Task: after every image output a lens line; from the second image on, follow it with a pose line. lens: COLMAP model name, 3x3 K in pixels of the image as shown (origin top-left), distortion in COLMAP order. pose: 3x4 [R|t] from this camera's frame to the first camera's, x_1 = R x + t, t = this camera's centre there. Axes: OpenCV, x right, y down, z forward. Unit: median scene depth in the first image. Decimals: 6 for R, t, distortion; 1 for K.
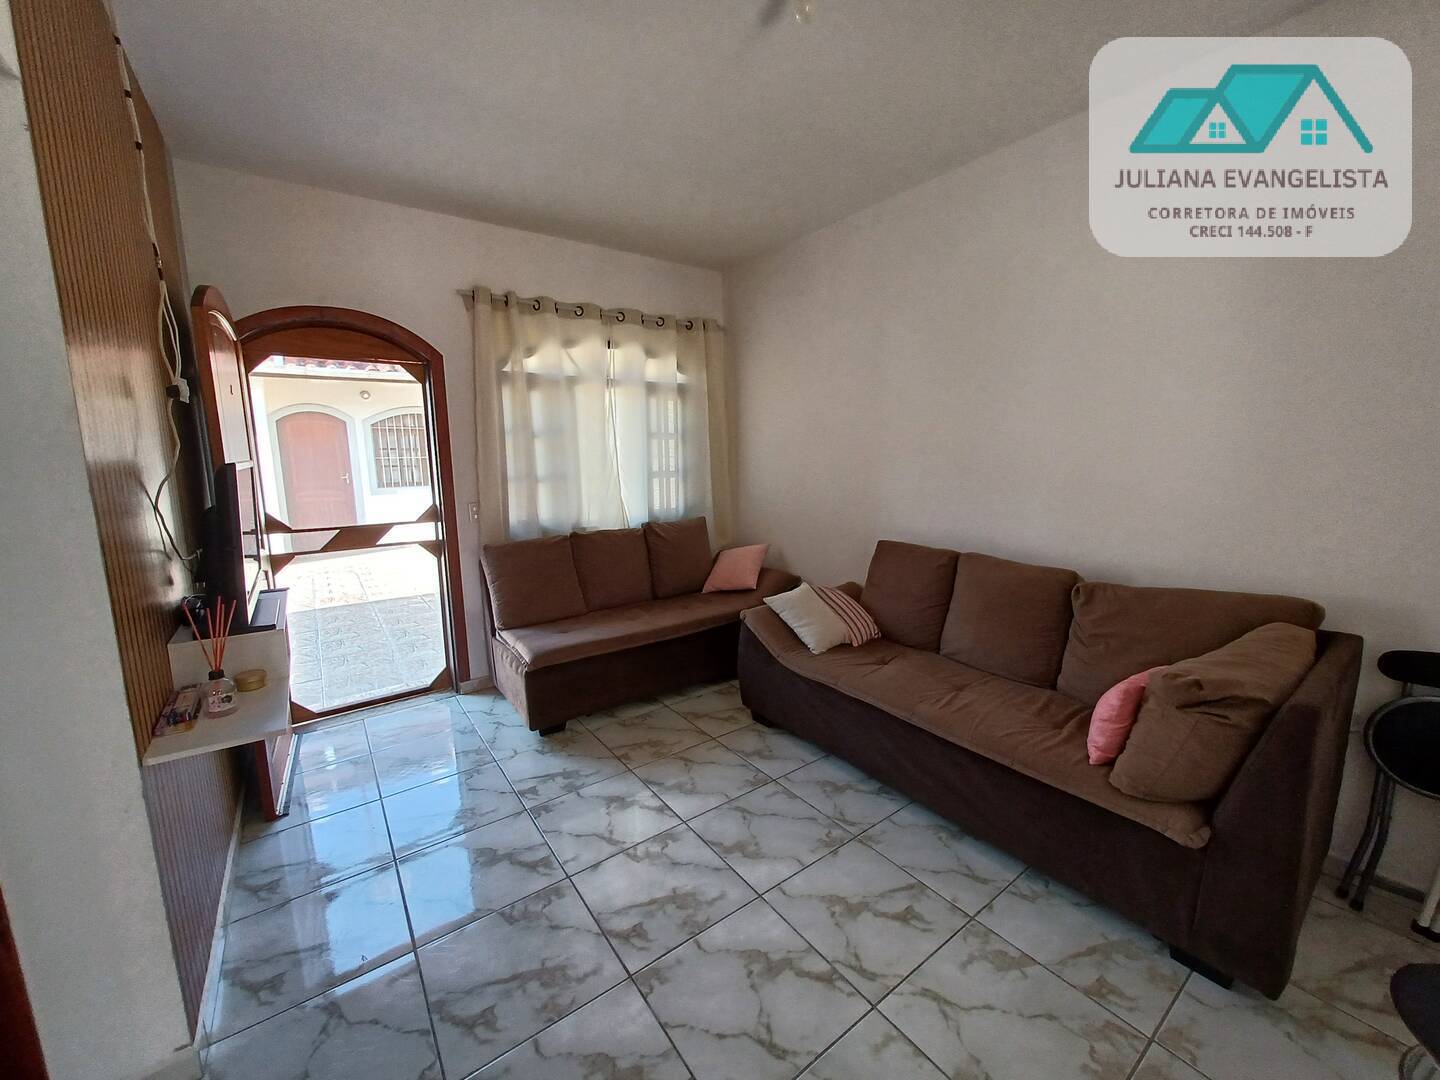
lens RADIAL K [[564.1, 0, 731.2], [0, 564.1, 539.8], [0, 0, 1]] dist [0.001963, -0.002004]
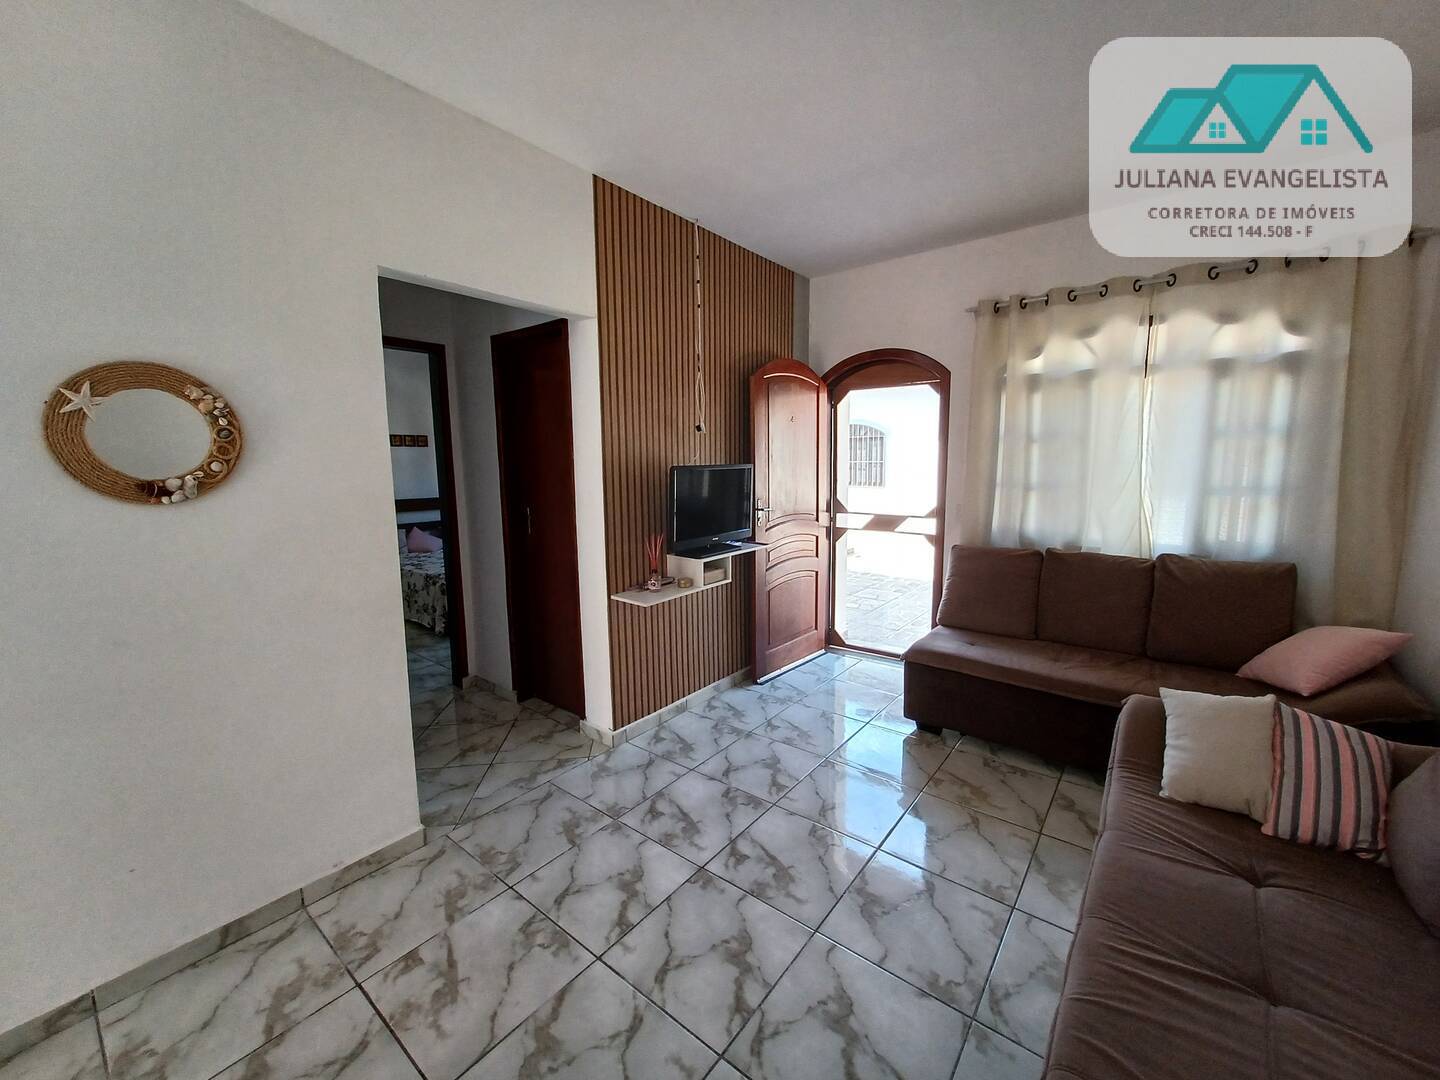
lens RADIAL K [[564.1, 0, 731.7], [0, 564.1, 534.8], [0, 0, 1]] dist [0.001963, -0.002004]
pose [[0.273918, 0.137609, -0.951857, 0.542082], [-0.144996, 0.984307, 0.100575, -0.065647], [0.950760, 0.110467, 0.289573, 0.340145]]
